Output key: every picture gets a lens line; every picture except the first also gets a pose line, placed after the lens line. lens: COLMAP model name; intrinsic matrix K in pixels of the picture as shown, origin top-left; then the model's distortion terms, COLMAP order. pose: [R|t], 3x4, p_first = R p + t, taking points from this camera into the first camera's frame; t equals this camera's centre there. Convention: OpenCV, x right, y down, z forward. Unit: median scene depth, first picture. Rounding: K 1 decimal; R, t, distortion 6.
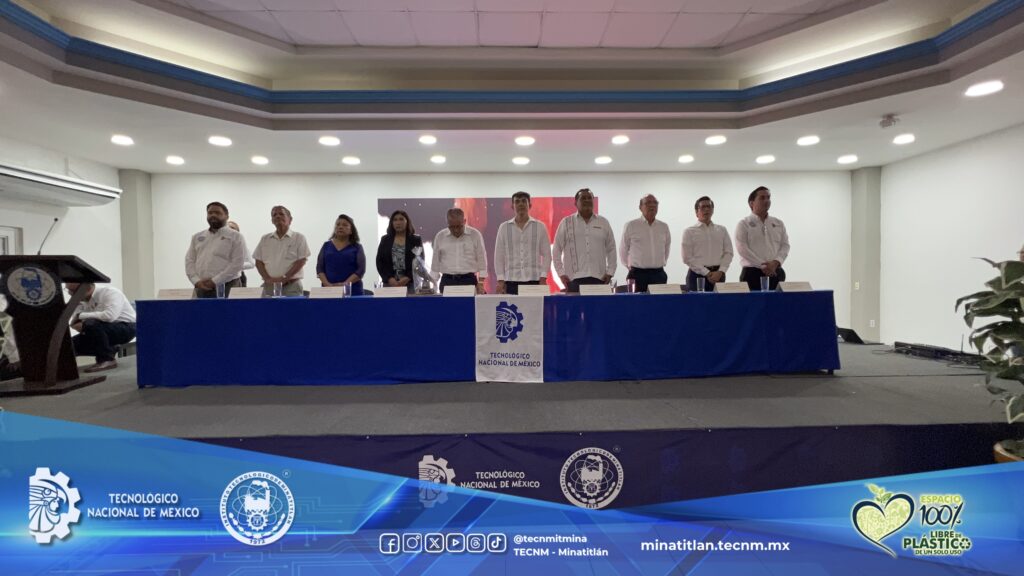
lens RADIAL K [[481.4, 0, 512.0], [0, 481.4, 288.0], [0, 0, 1]] dist [-0.046606, 0.000057]
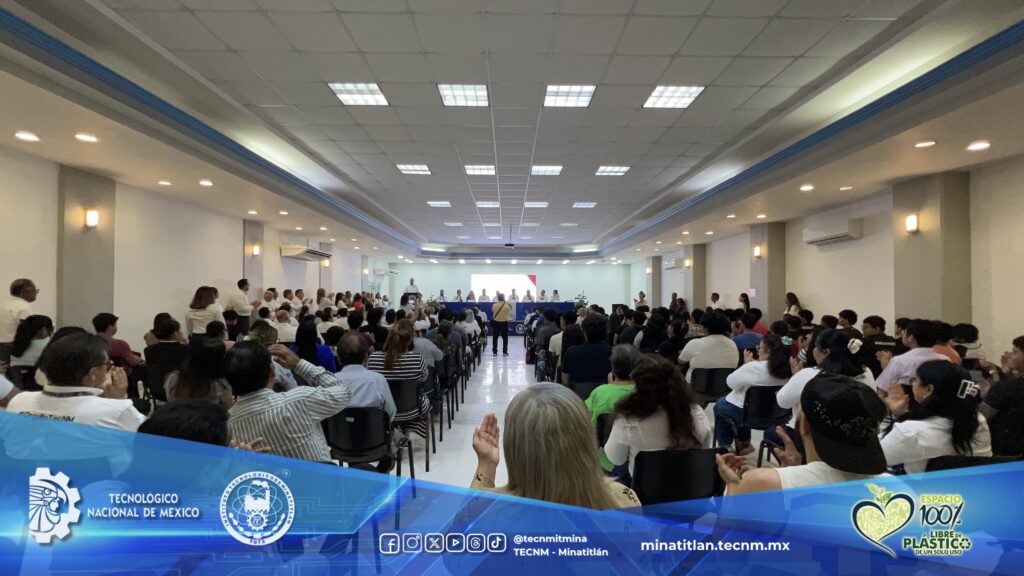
lens RADIAL K [[481.4, 0, 512.0], [0, 481.4, 288.0], [0, 0, 1]] dist [-0.046606, 0.000057]
pose [[0.999871, 0.014217, -0.007510, 0.060724], [-0.014556, 0.998784, -0.047100, 0.137262], [0.006831, 0.047203, 0.998862, -5.192122]]
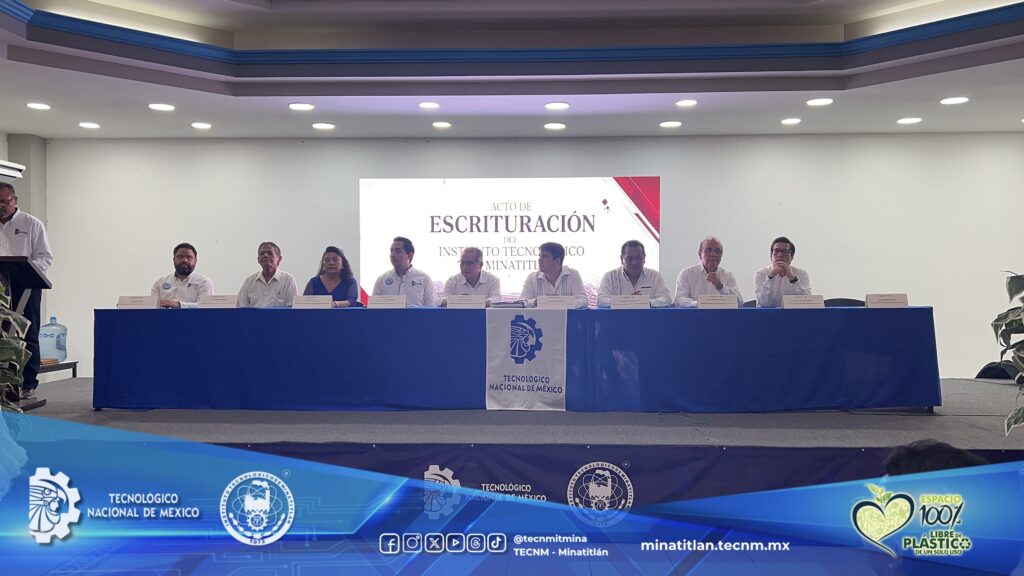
lens RADIAL K [[828.3, 0, 512.0], [0, 828.3, 288.0], [0, 0, 1]] dist [0.006422, -0.003873]
pose [[0.998169, 0.009715, -0.059708, 0.056185], [-0.010936, 0.999737, -0.020158, 0.009856], [0.059497, 0.020774, 0.998012, -0.467784]]
